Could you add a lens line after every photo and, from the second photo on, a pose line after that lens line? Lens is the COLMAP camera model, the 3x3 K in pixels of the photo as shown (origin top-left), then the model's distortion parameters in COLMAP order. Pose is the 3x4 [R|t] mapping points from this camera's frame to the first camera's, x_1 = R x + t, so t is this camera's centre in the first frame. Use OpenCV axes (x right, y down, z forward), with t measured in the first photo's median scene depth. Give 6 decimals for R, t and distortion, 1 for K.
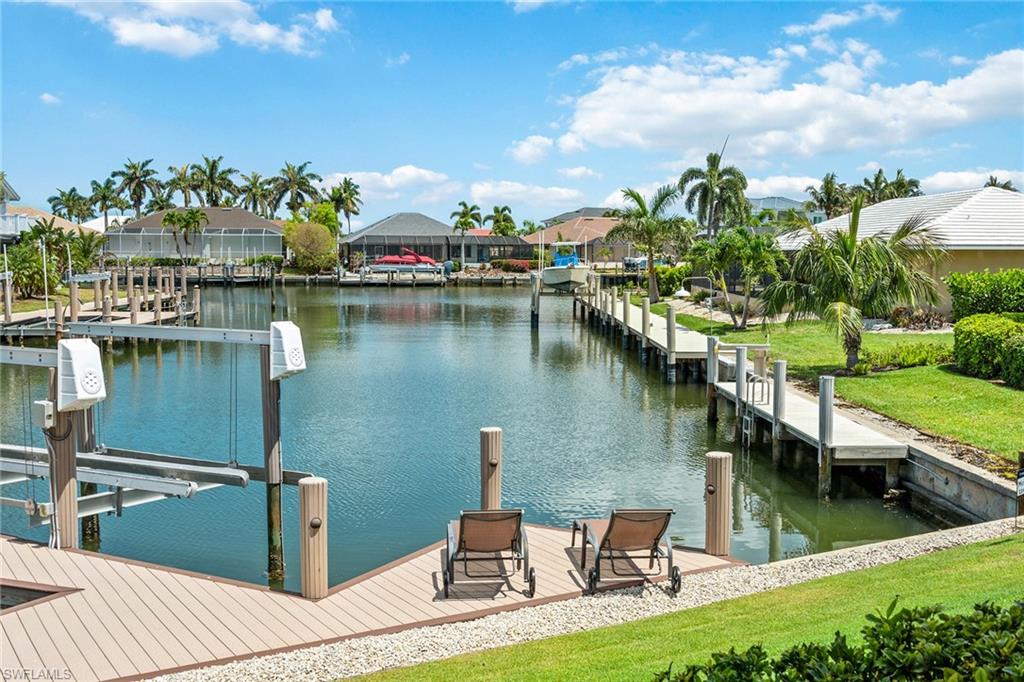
lens RADIAL K [[1147.3, 0, 513.5], [0, 1147.3, 342.1], [0, 0, 1]] dist [0.028309, 0.000000]
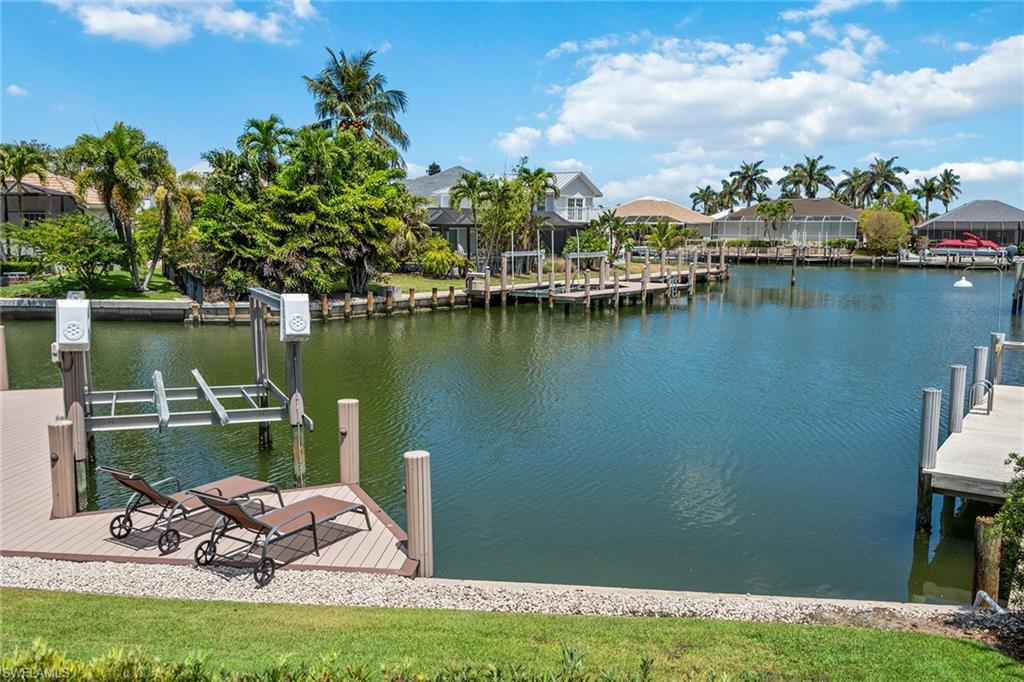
lens RADIAL K [[903.7, 0, 512.1], [0, 903.7, 342.5], [0, 0, 1]] dist [0.020883, -0.000461]
pose [[0.795487, 0.078906, -0.600811, 0.086222], [-0.054789, 0.996791, 0.058368, -0.005471], [0.603488, -0.013513, 0.797258, 0.056130]]
